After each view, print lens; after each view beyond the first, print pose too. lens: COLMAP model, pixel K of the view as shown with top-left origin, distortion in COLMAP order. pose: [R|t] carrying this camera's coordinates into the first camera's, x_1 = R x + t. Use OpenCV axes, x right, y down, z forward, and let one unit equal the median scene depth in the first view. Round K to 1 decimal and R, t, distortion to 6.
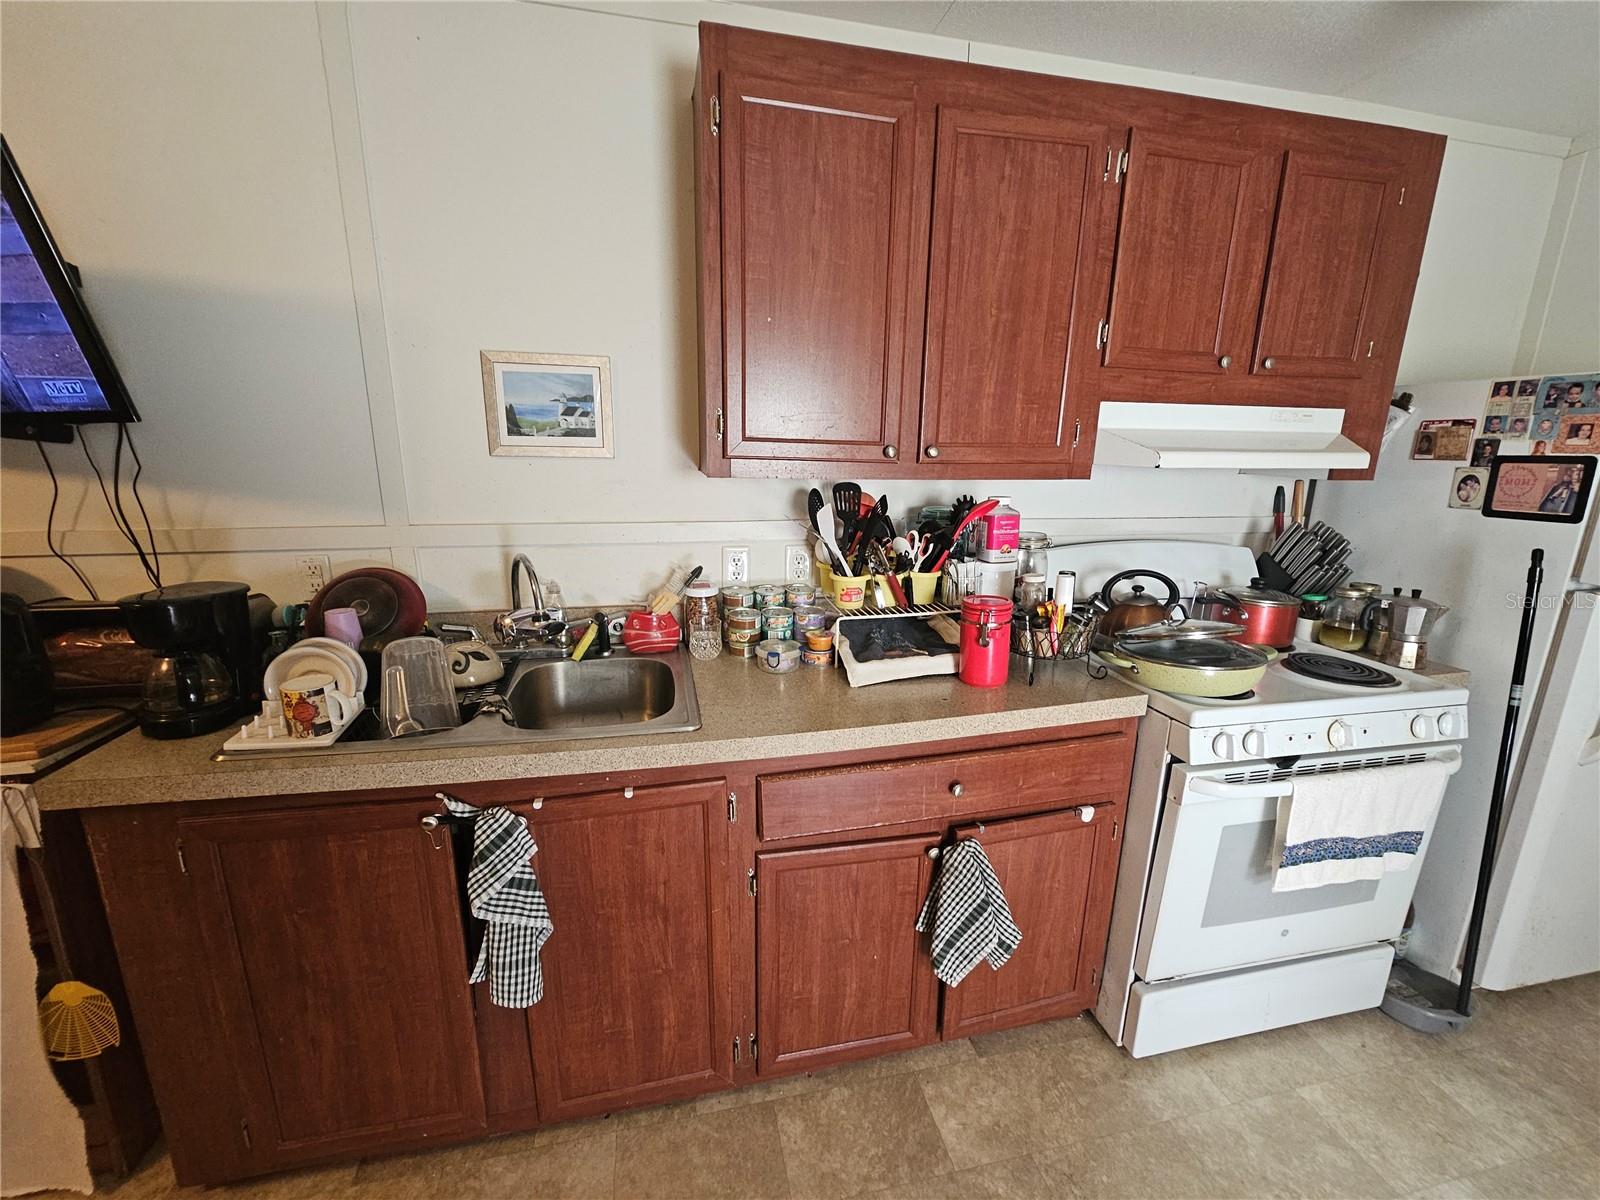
lens RADIAL K [[655.6, 0, 800.0], [0, 655.6, 600.0], [0, 0, 1]] dist [-0.001578, -0.000580]
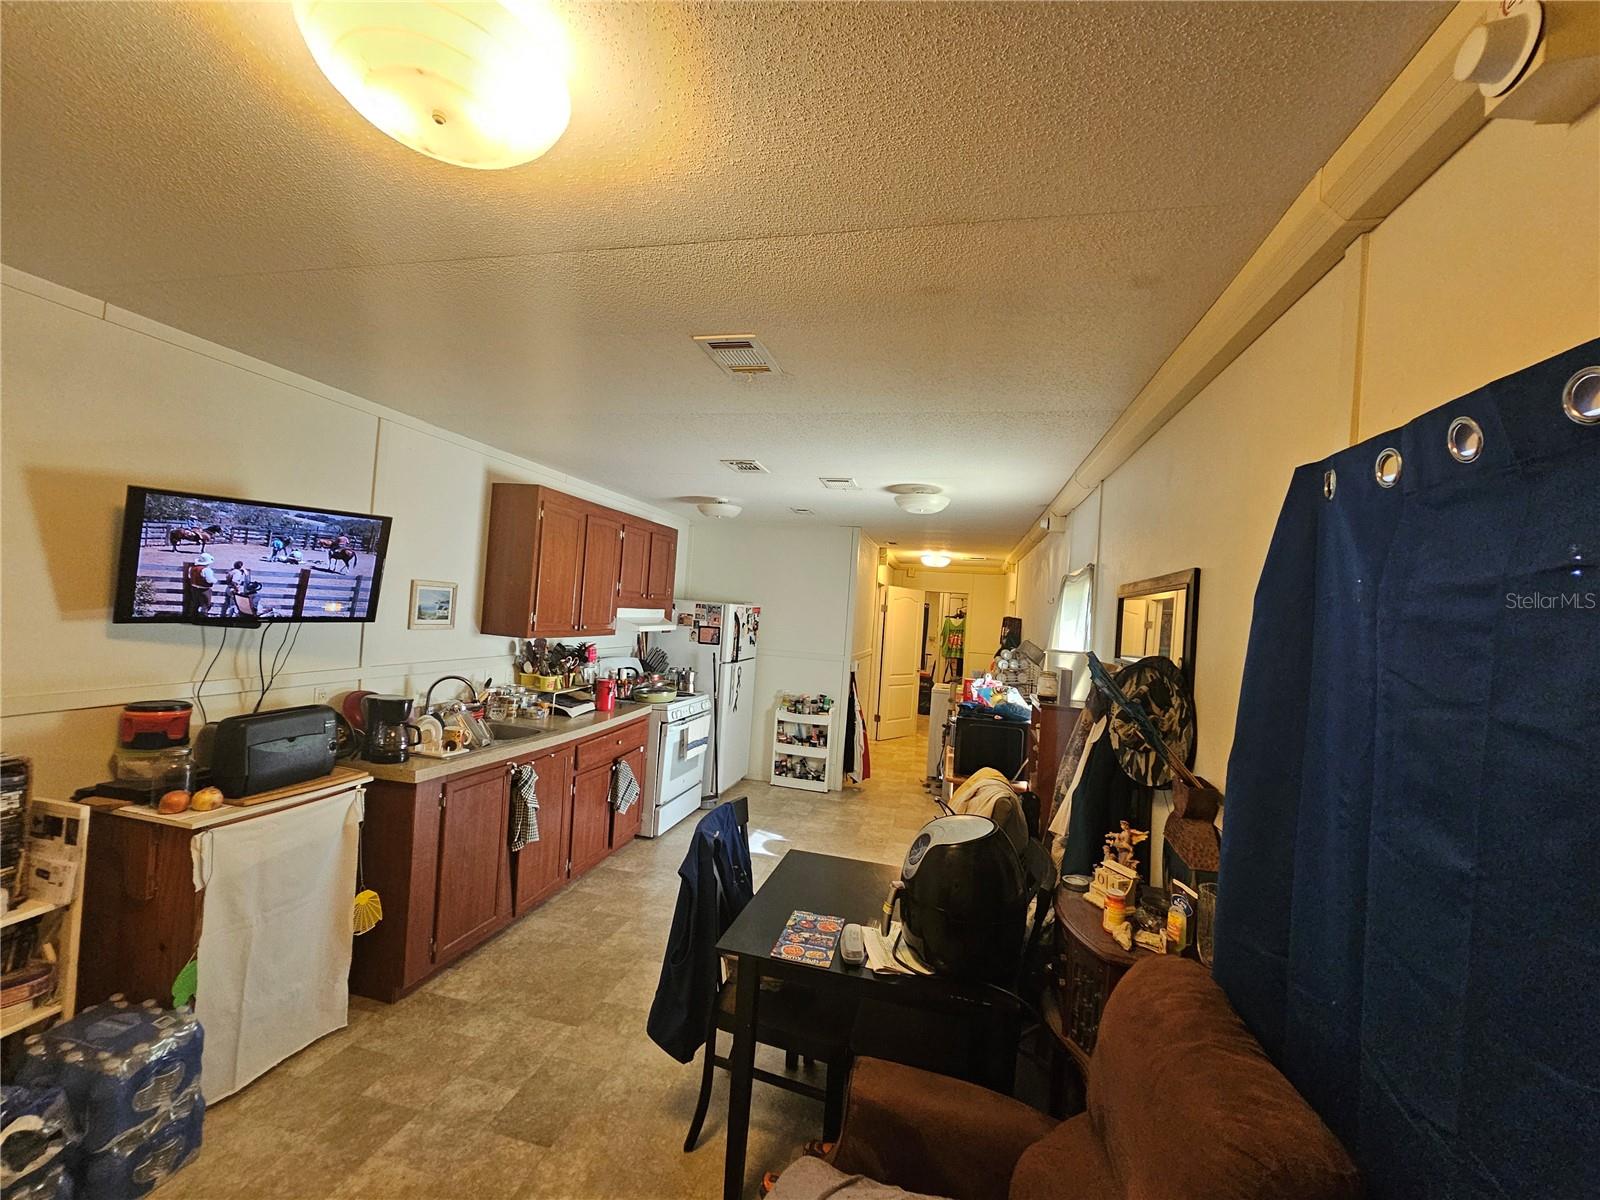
lens RADIAL K [[655.6, 0, 800.0], [0, 655.6, 600.0], [0, 0, 1]] dist [-0.001578, -0.000580]
pose [[0.437793, 0.028318, 0.898630, -1.727808], [0.151404, 0.982908, -0.104735, 0.078590], [-0.886236, 0.181908, 0.426023, -0.904199]]
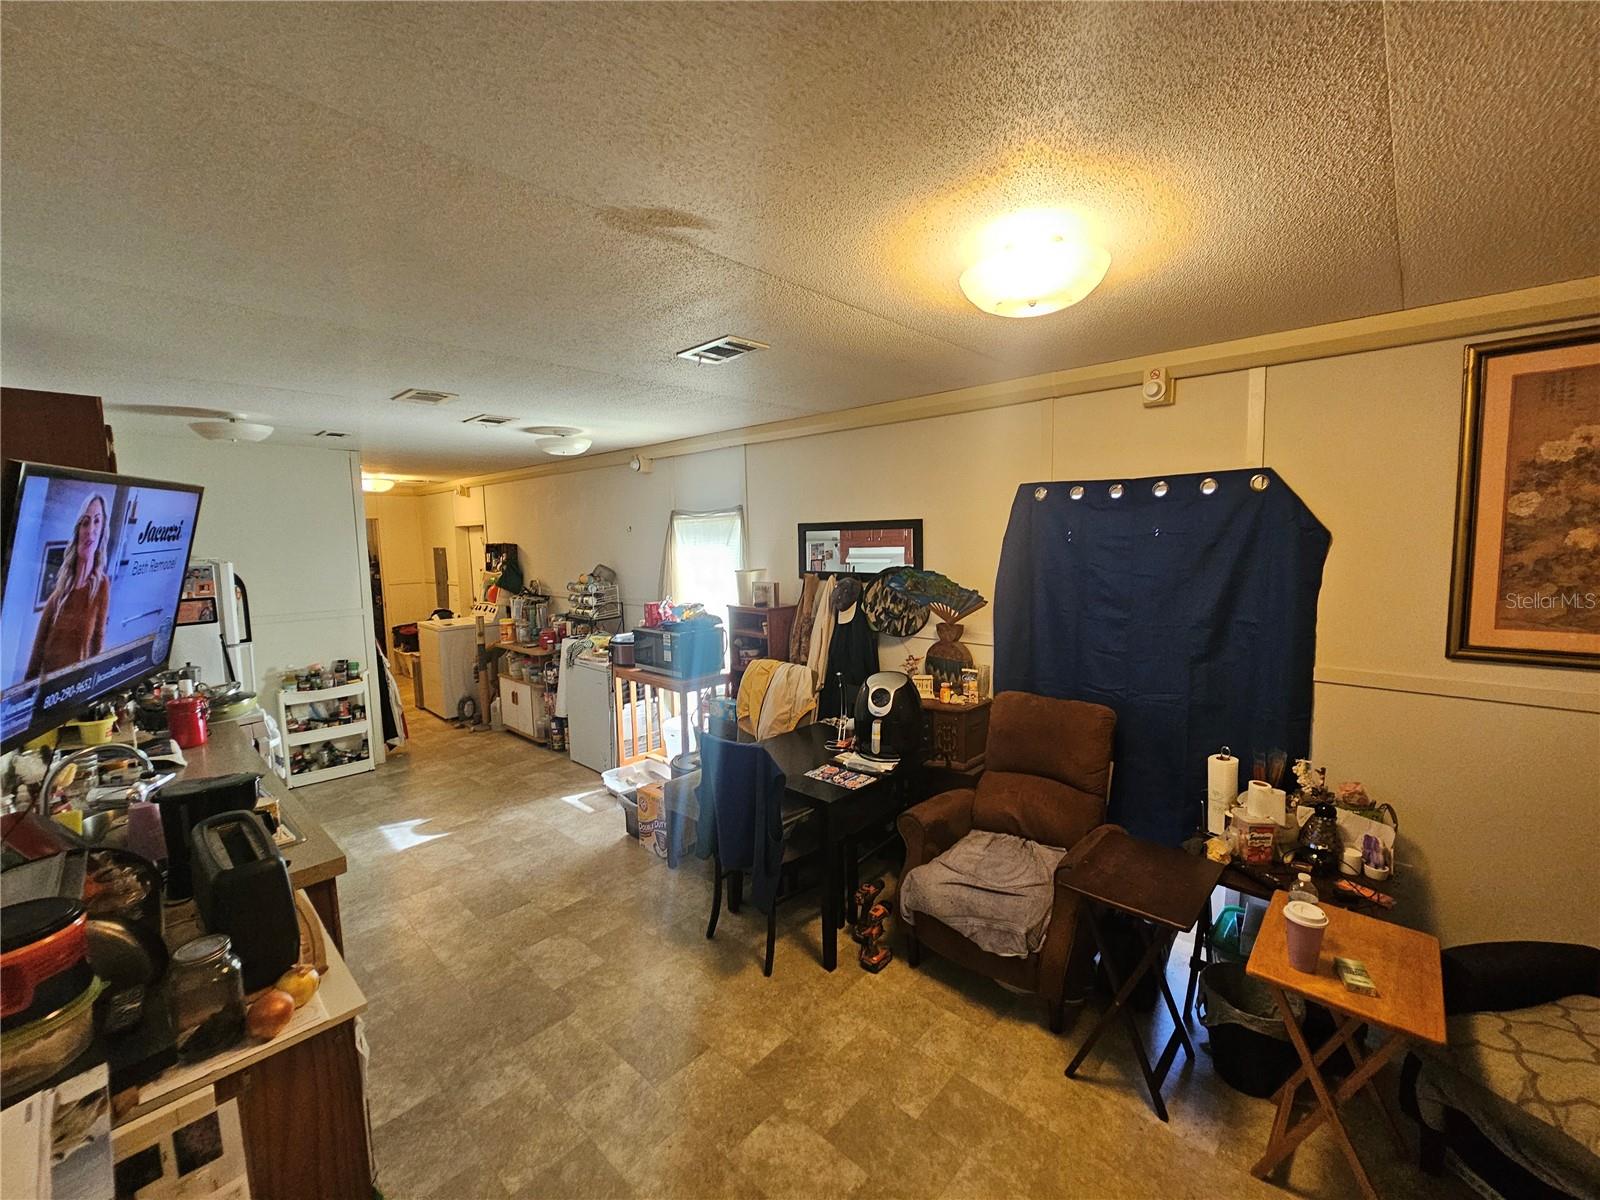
lens RADIAL K [[661.0, 0, 802.8], [0, 661.0, 595.8], [0, 0, 1]] dist [-0.001125, 0.000201]
pose [[-0.566147, -0.082232, 0.820192, -2.006408], [0.202059, 0.950810, 0.234802, -0.330538], [-0.799156, 0.298659, -0.521683, 0.459640]]
